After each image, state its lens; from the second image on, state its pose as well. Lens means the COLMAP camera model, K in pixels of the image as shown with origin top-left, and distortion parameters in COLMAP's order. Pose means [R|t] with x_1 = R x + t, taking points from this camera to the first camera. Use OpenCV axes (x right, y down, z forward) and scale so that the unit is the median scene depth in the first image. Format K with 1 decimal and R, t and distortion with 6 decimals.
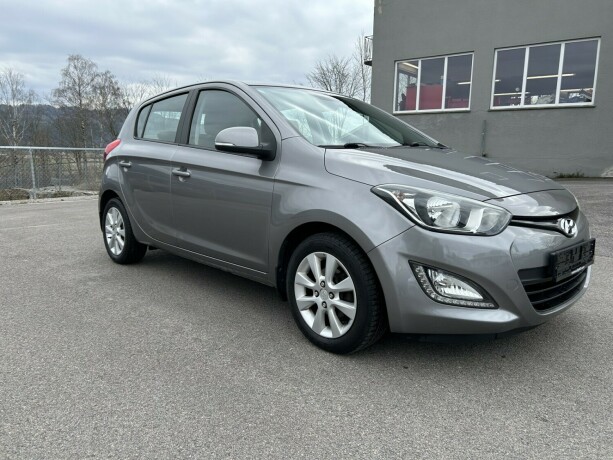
lens RADIAL K [[463.0, 0, 304.3], [0, 463.0, 226.5], [0, 0, 1]] dist [0.054846, -0.055076]
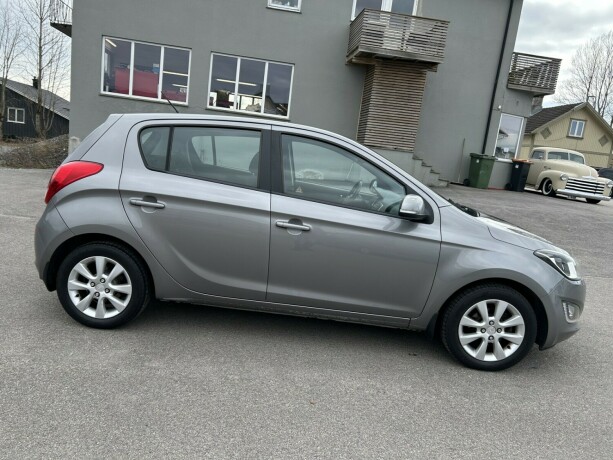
lens RADIAL K [[463.0, 0, 306.1], [0, 463.0, 231.6], [0, 0, 1]] dist [0.054846, -0.055076]
pose [[0.704598, -0.053630, 0.707577, -0.981630], [0.007114, 0.997624, 0.068531, -0.180573], [-0.709571, -0.043253, 0.703305, 0.343158]]
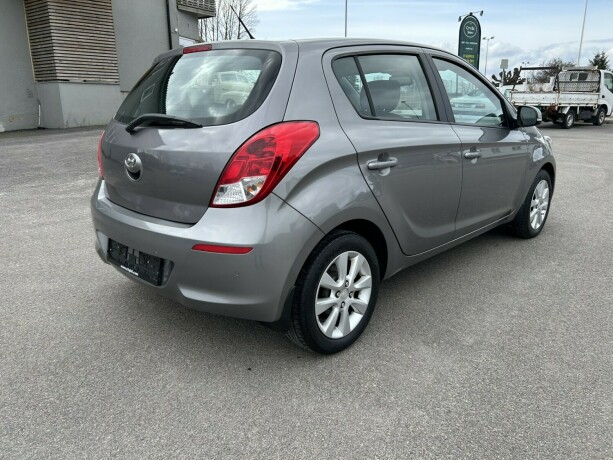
lens RADIAL K [[463.0, 0, 303.3], [0, 463.0, 231.7], [0, 0, 1]] dist [0.054846, -0.055076]
pose [[-0.046237, -0.276091, 0.960019, -1.260434], [0.161998, 0.946252, 0.279934, -0.304152], [-0.985707, 0.168465, 0.000974, 1.456574]]
